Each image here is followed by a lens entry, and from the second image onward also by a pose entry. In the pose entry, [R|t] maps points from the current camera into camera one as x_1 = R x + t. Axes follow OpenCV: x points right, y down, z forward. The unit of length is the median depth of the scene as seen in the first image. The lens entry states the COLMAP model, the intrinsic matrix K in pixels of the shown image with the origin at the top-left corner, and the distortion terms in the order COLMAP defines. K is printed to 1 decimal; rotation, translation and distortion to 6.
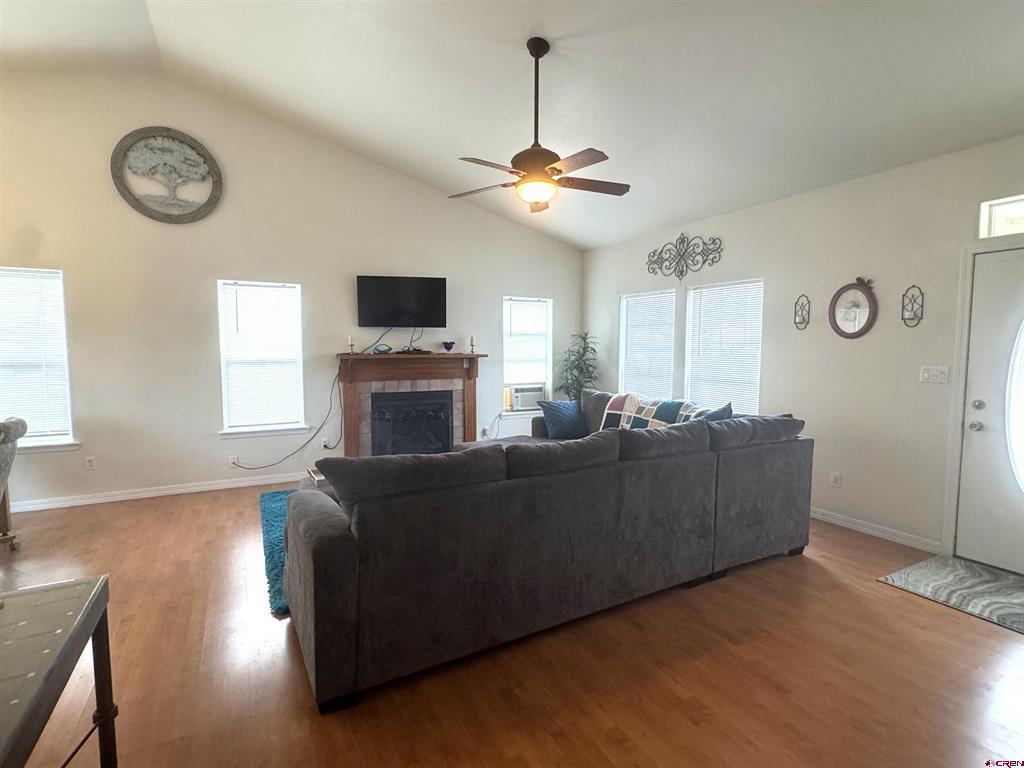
lens RADIAL K [[491.8, 0, 512.0], [0, 491.8, 384.0], [0, 0, 1]] dist [-0.003441, -0.000659]
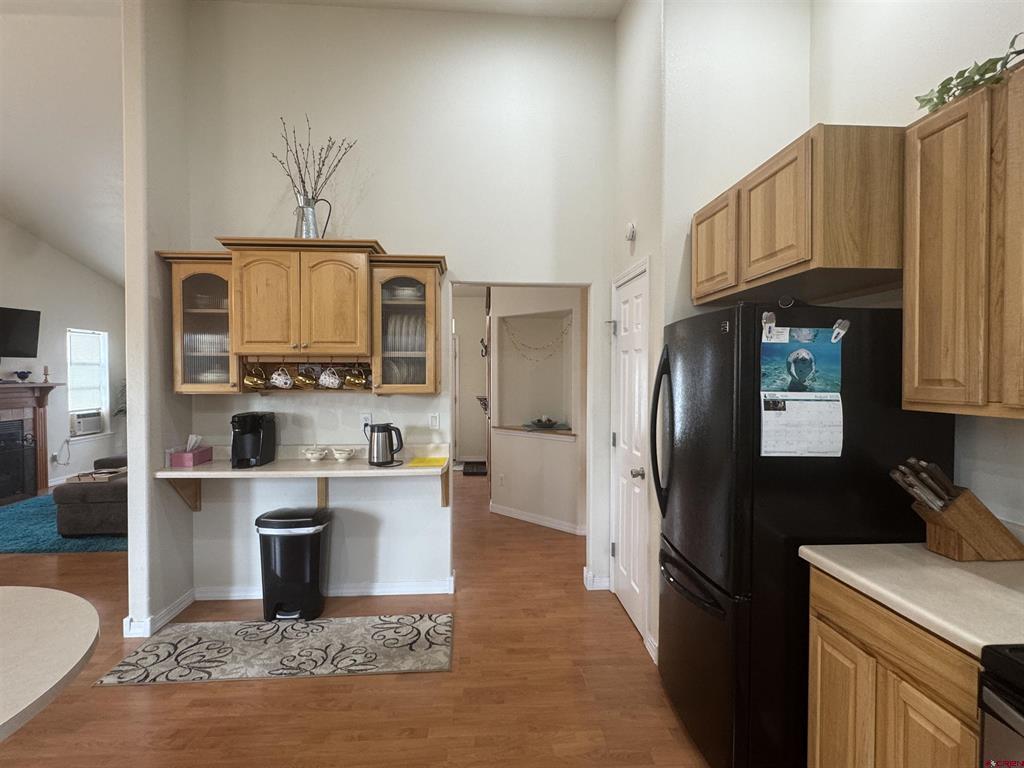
lens RADIAL K [[512.8, 0, 512.0], [0, 512.8, 384.0], [0, 0, 1]] dist [-0.001226, 0.000171]
pose [[0.434354, -0.014089, 0.900632, -0.672175], [0.048901, 0.998772, -0.007959, -0.002520], [-0.899414, 0.047499, 0.434509, -0.370076]]
